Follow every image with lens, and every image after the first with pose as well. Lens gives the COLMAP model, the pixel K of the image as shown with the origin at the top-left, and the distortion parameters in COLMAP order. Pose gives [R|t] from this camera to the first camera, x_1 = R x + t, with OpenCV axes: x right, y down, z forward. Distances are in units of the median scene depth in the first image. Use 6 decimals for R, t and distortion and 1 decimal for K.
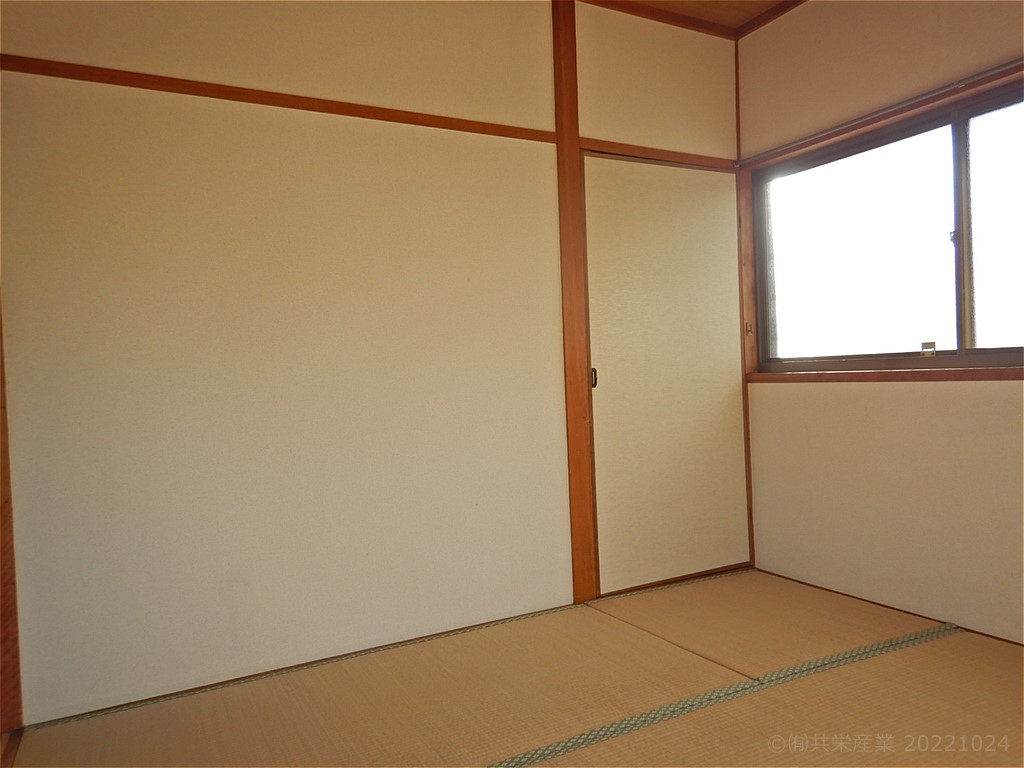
lens RADIAL K [[712.7, 0, 522.4], [0, 712.7, 385.3], [0, 0, 1]] dist [0.002641, -0.002699]
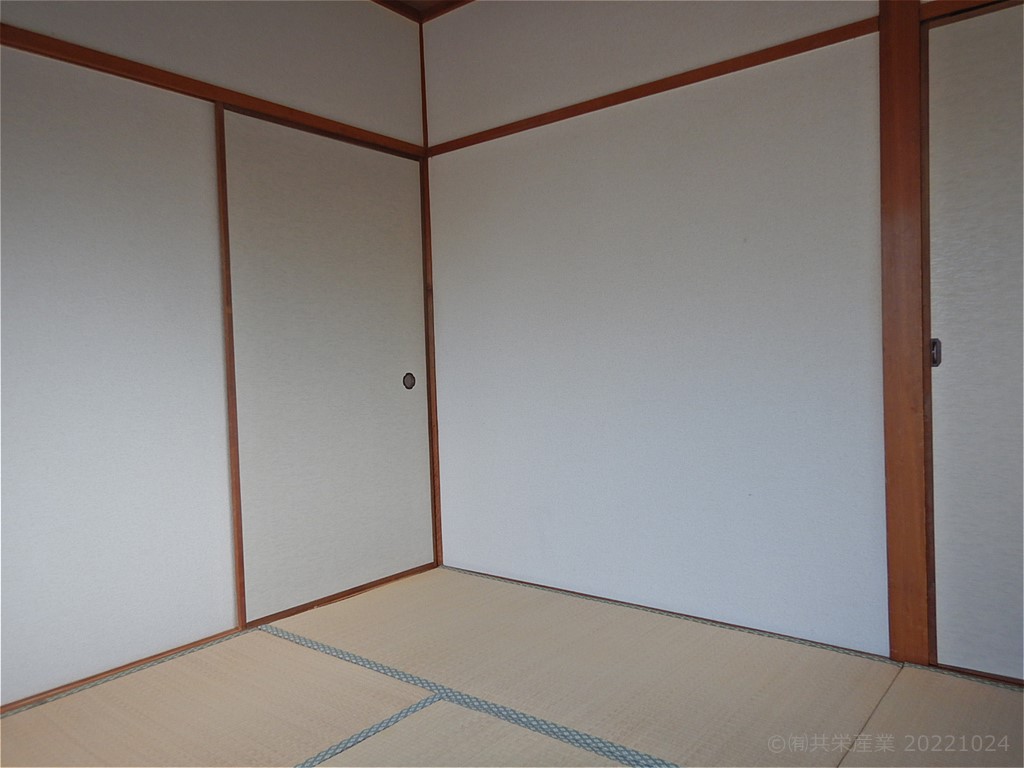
lens RADIAL K [[762.0, 0, 512.0], [0, 762.0, 384.0], [0, 0, 1]] dist [0.000547, -0.000573]
pose [[0.375300, 0.057565, -0.925114, 0.640157], [0.000876, 0.998047, 0.062459, -0.027128], [0.926903, -0.024251, 0.374516, 0.346454]]
